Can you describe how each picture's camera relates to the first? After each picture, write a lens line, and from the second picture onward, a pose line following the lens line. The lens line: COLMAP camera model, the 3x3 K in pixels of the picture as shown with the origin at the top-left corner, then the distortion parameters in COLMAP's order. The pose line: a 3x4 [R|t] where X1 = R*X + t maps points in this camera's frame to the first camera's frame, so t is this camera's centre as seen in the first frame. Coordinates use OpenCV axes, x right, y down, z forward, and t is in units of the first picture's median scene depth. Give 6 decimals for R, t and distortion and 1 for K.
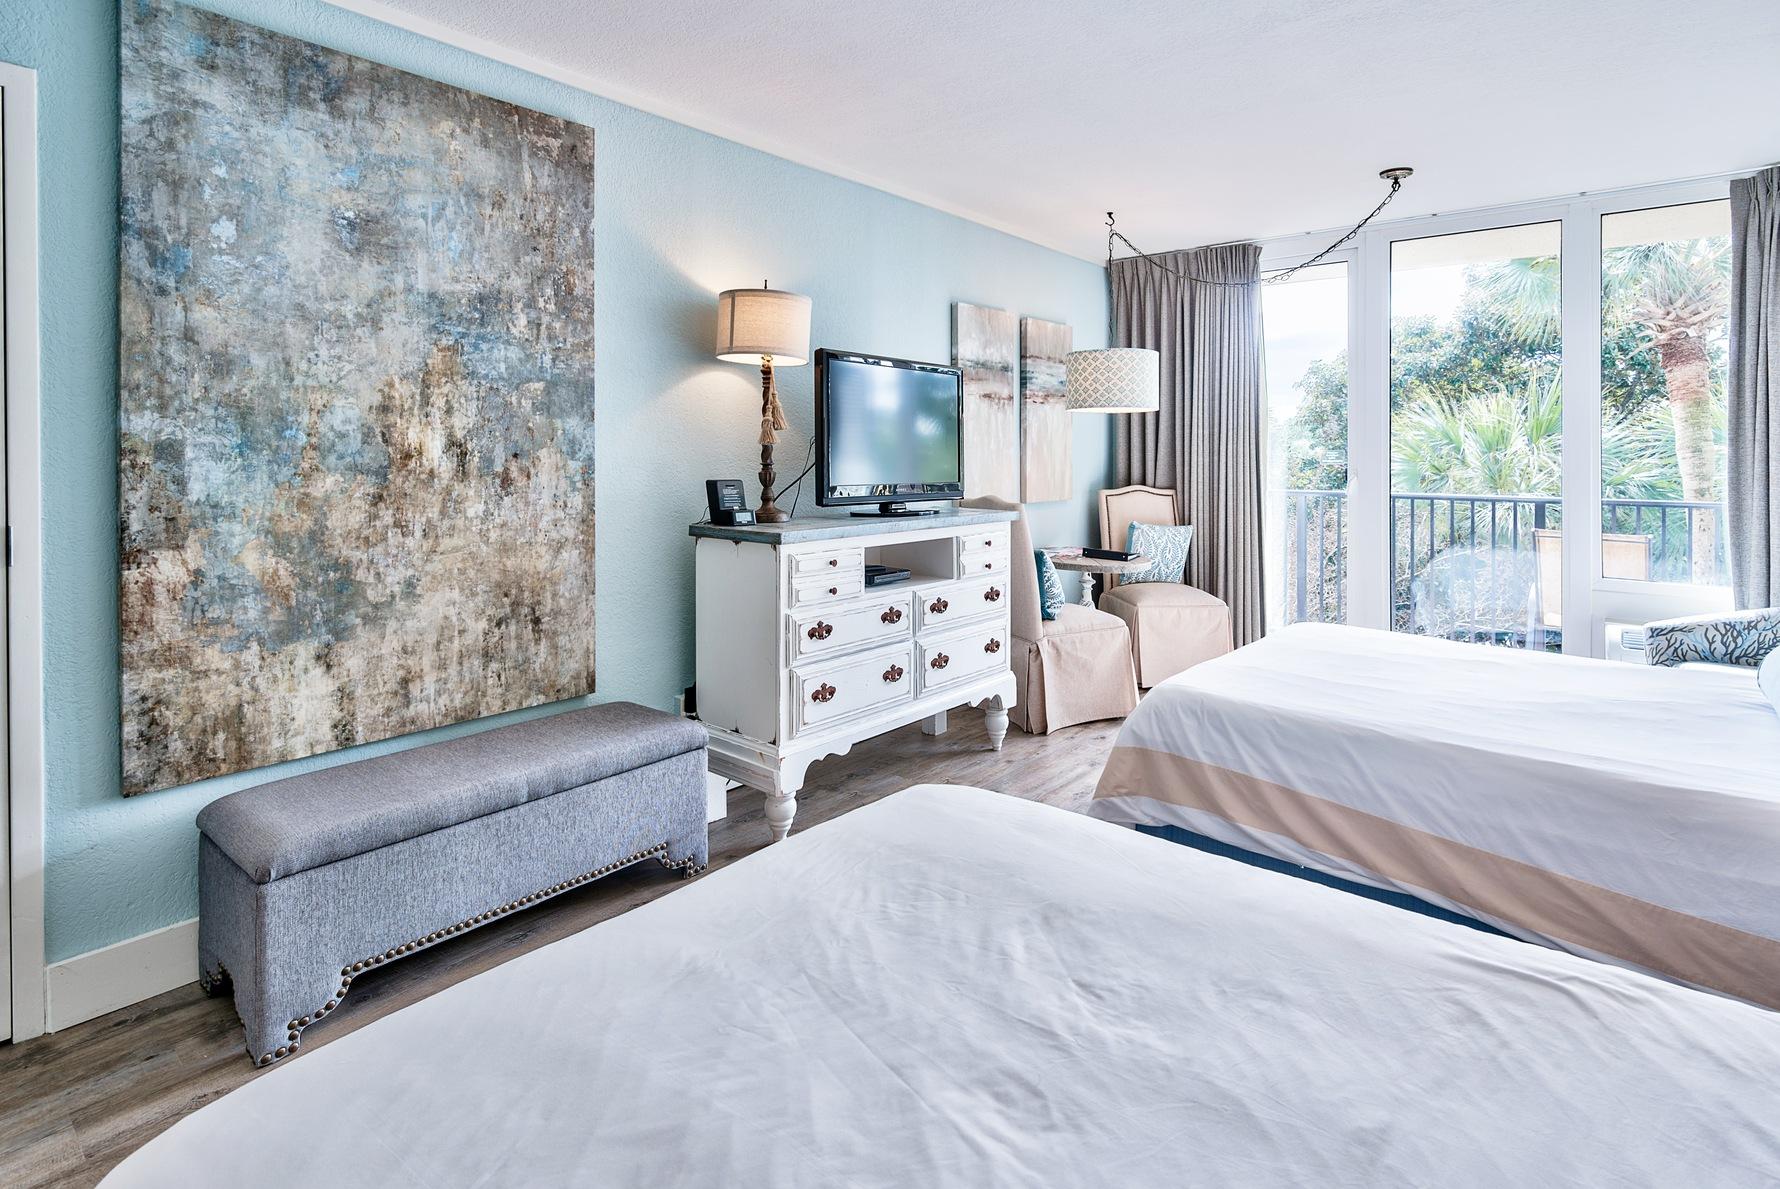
lens RADIAL K [[902.2, 0, 889.0], [0, 902.2, 459.4], [0, 0, 1]] dist [-0.002571, -0.000694]
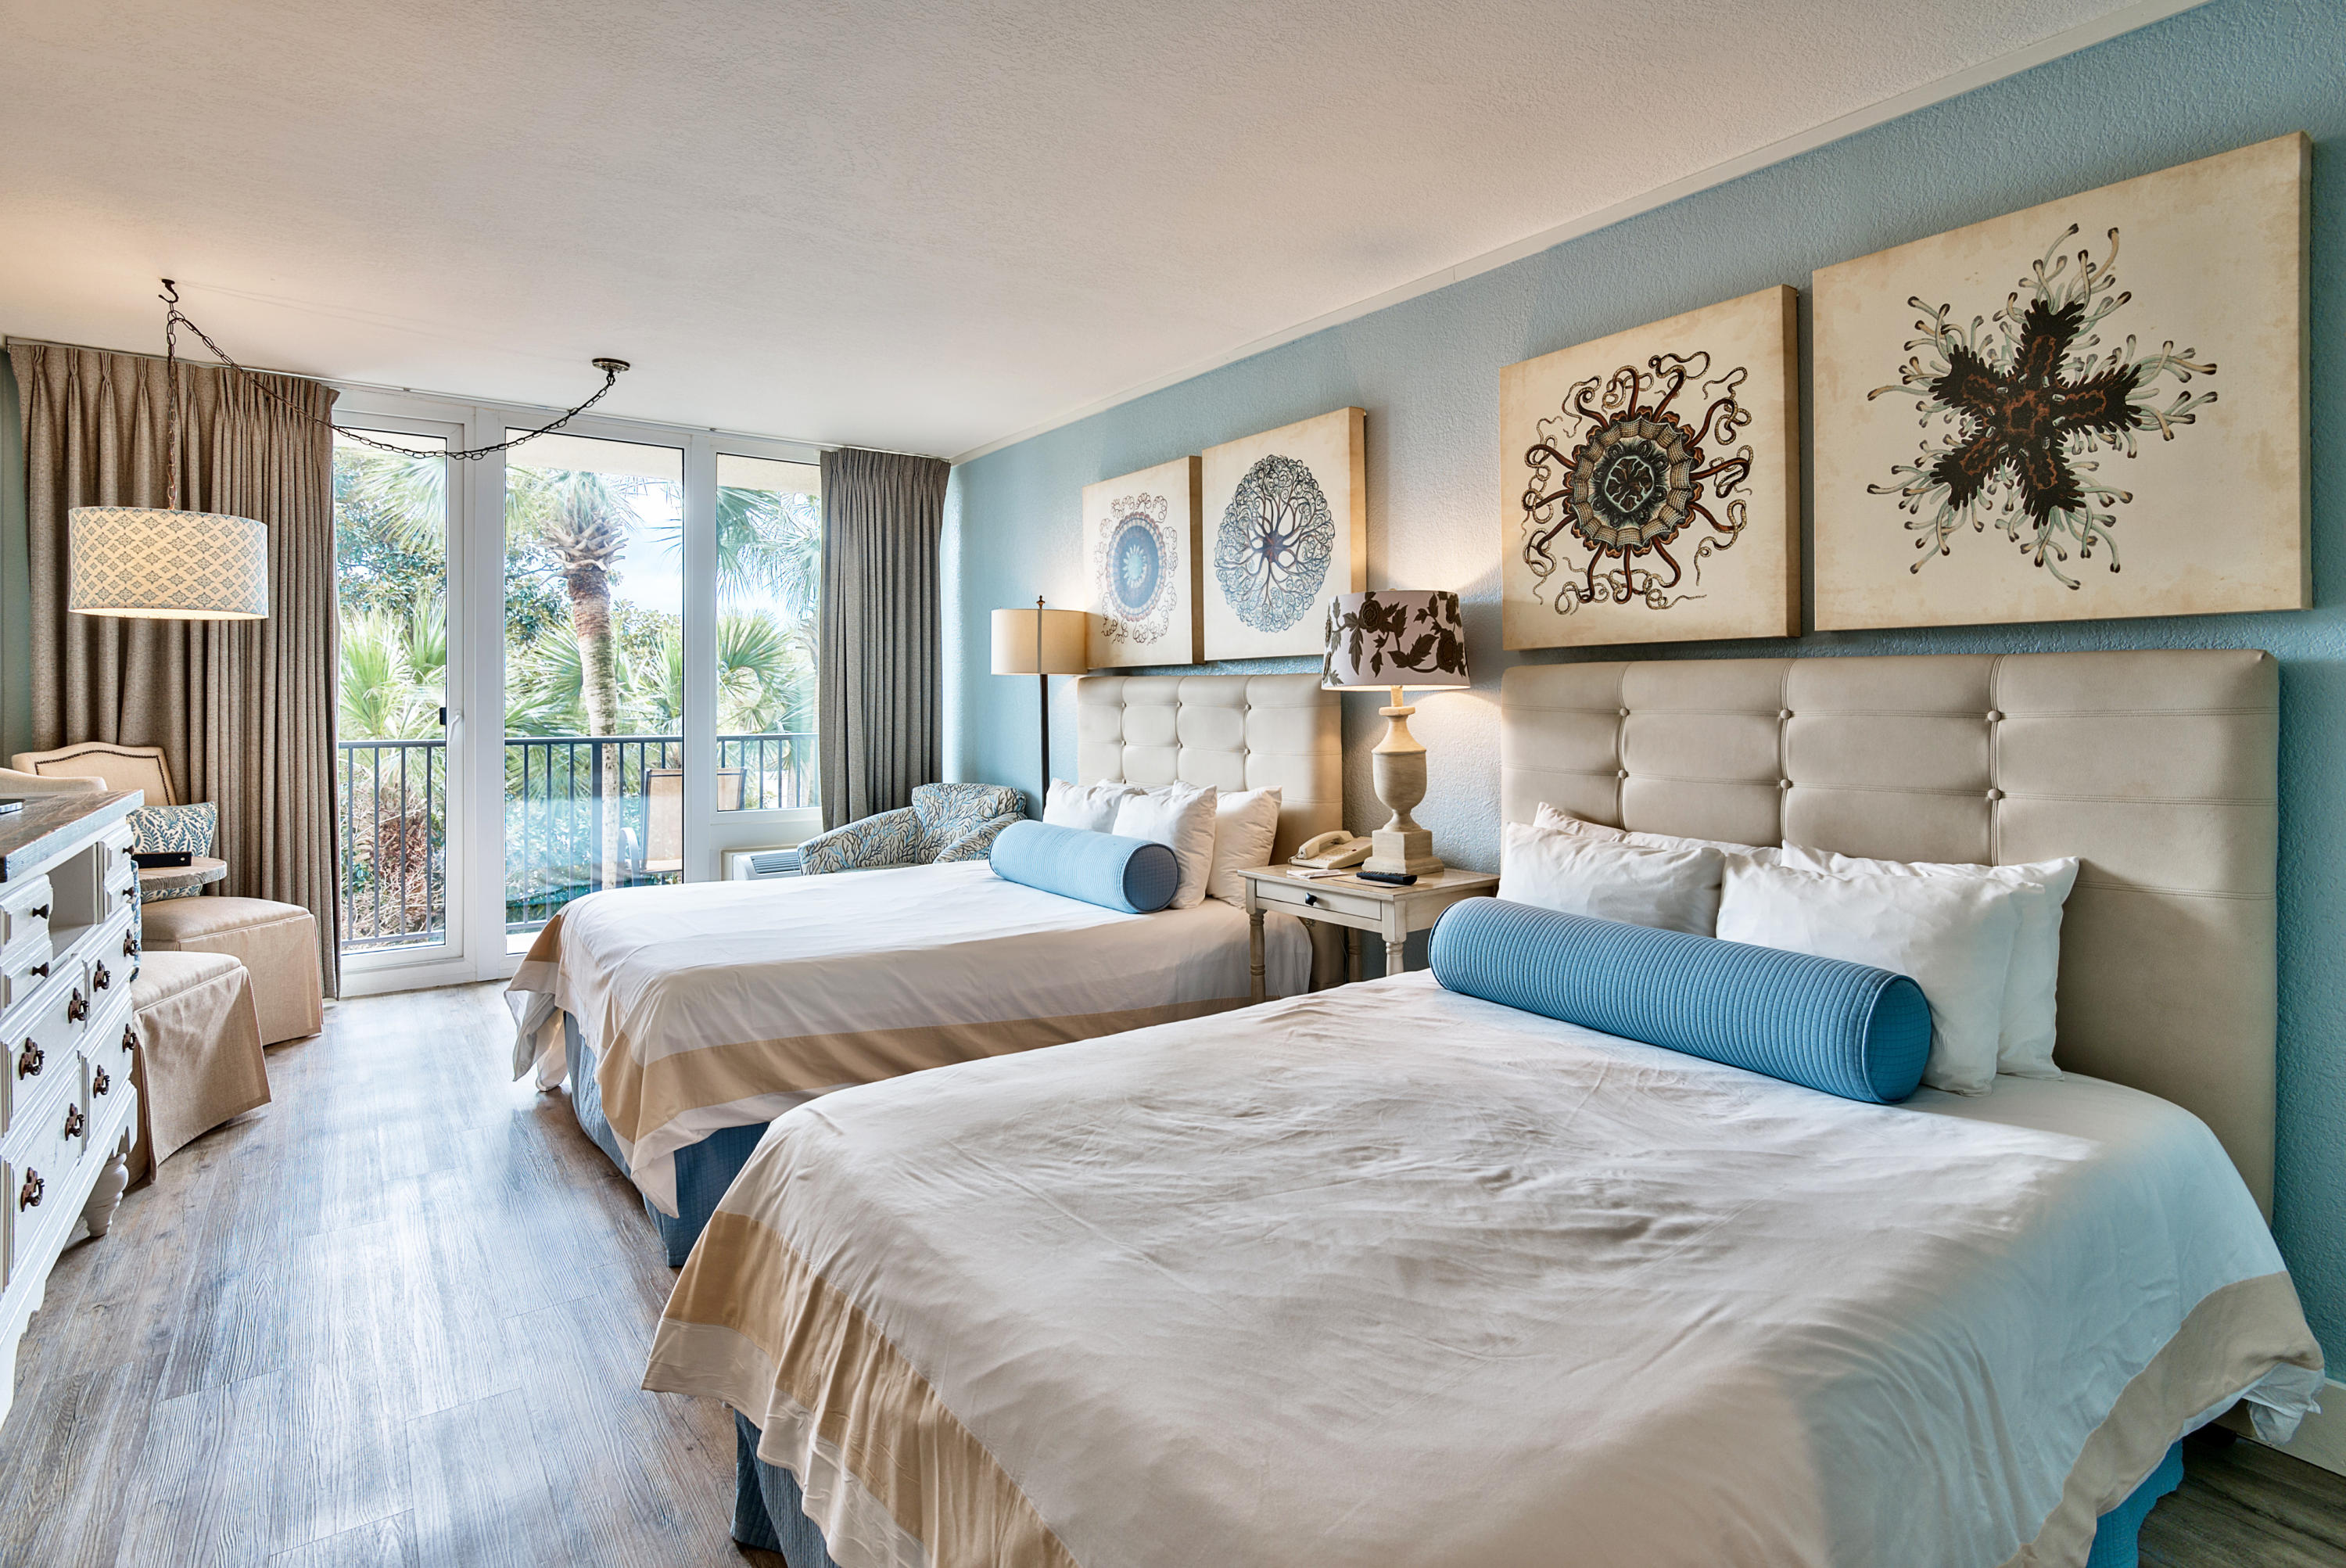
lens RADIAL K [[1167.9, 0, 1166.6], [0, 1167.9, 694.4], [0, 0, 1]] dist [-0.002220, -0.000531]
pose [[0.246090, -0.002104, 0.969245, -0.553350], [0.005157, 0.999986, 0.000862, 0.002232], [-0.969233, 0.004787, 0.246098, 0.286869]]
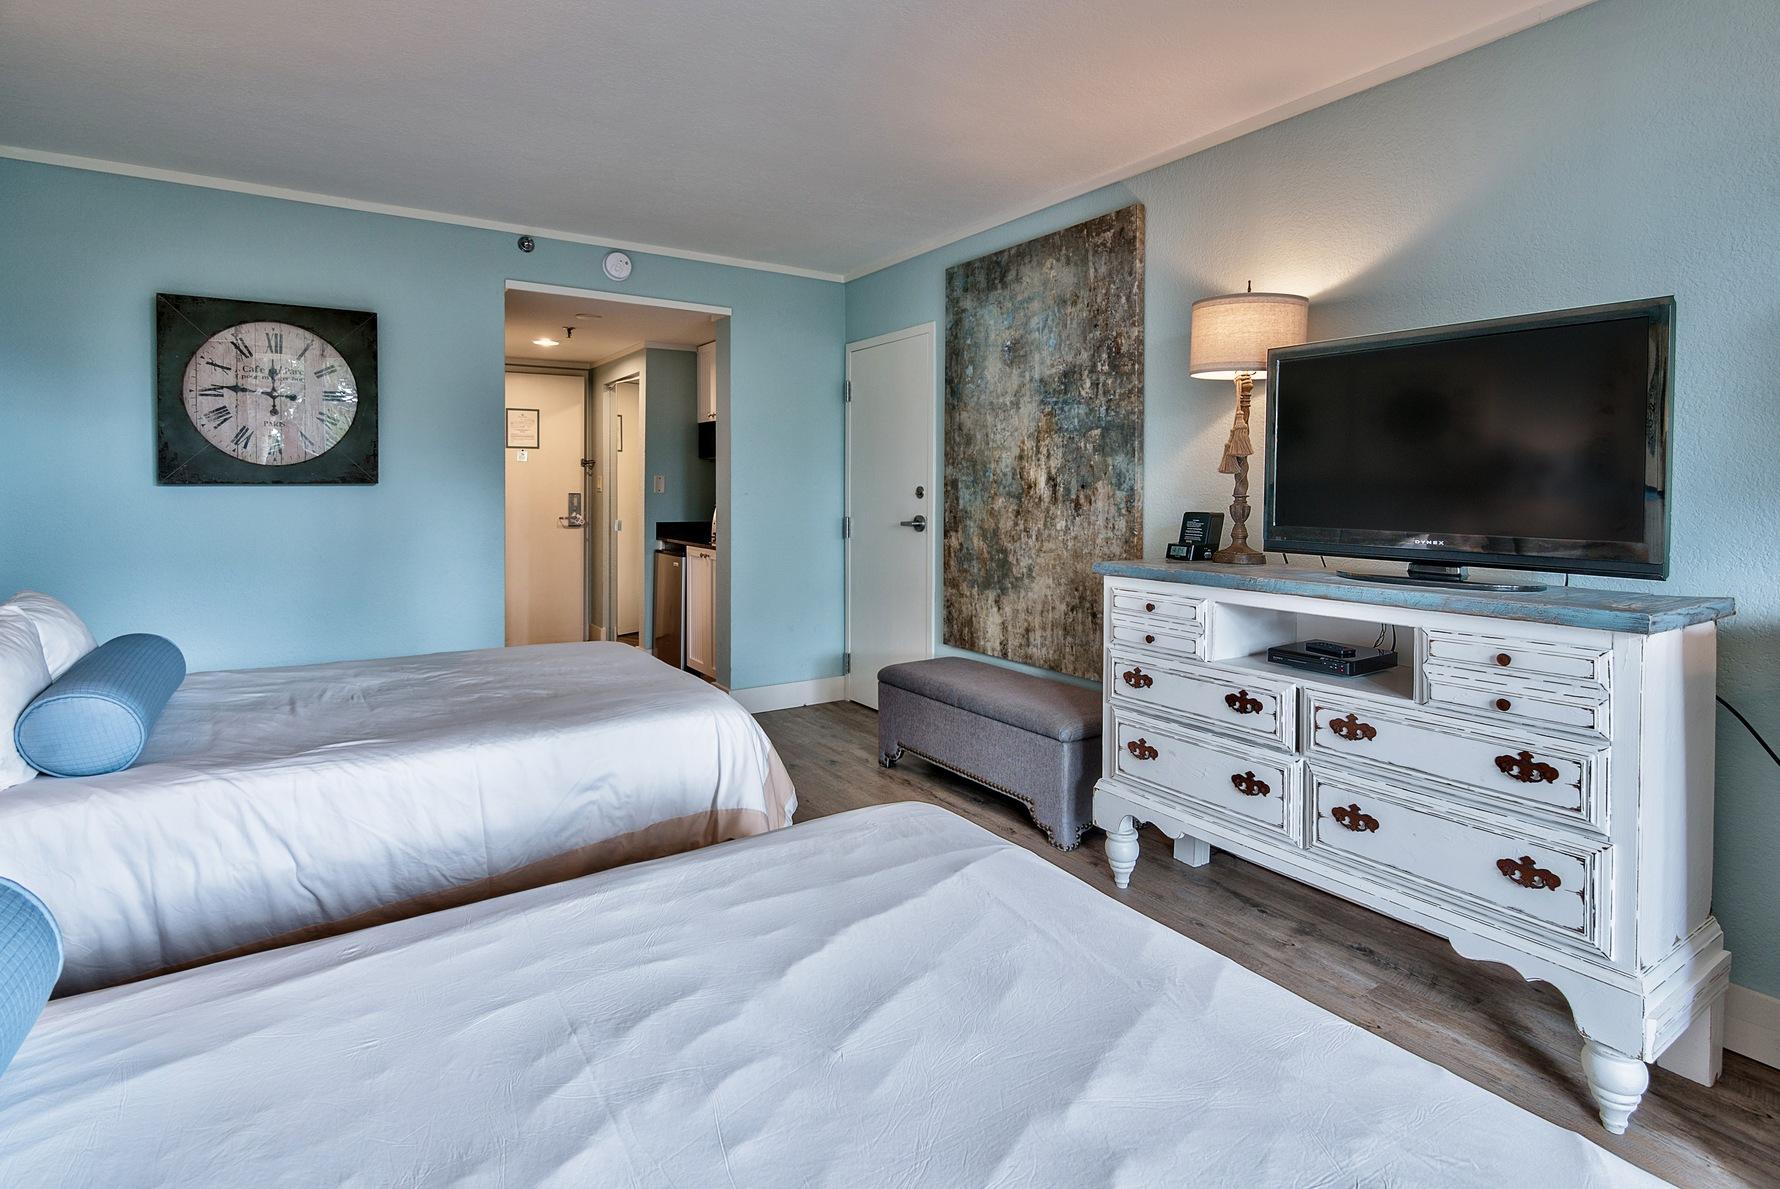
lens RADIAL K [[876.4, 0, 897.4], [0, 876.4, 506.7], [0, 0, 1]] dist [-0.001909, -0.000784]
pose [[-0.268595, 0.016133, -0.963118, 0.883668], [-0.011933, 0.999727, 0.020074, 0.002678], [0.963179, 0.016885, -0.268329, 1.058688]]
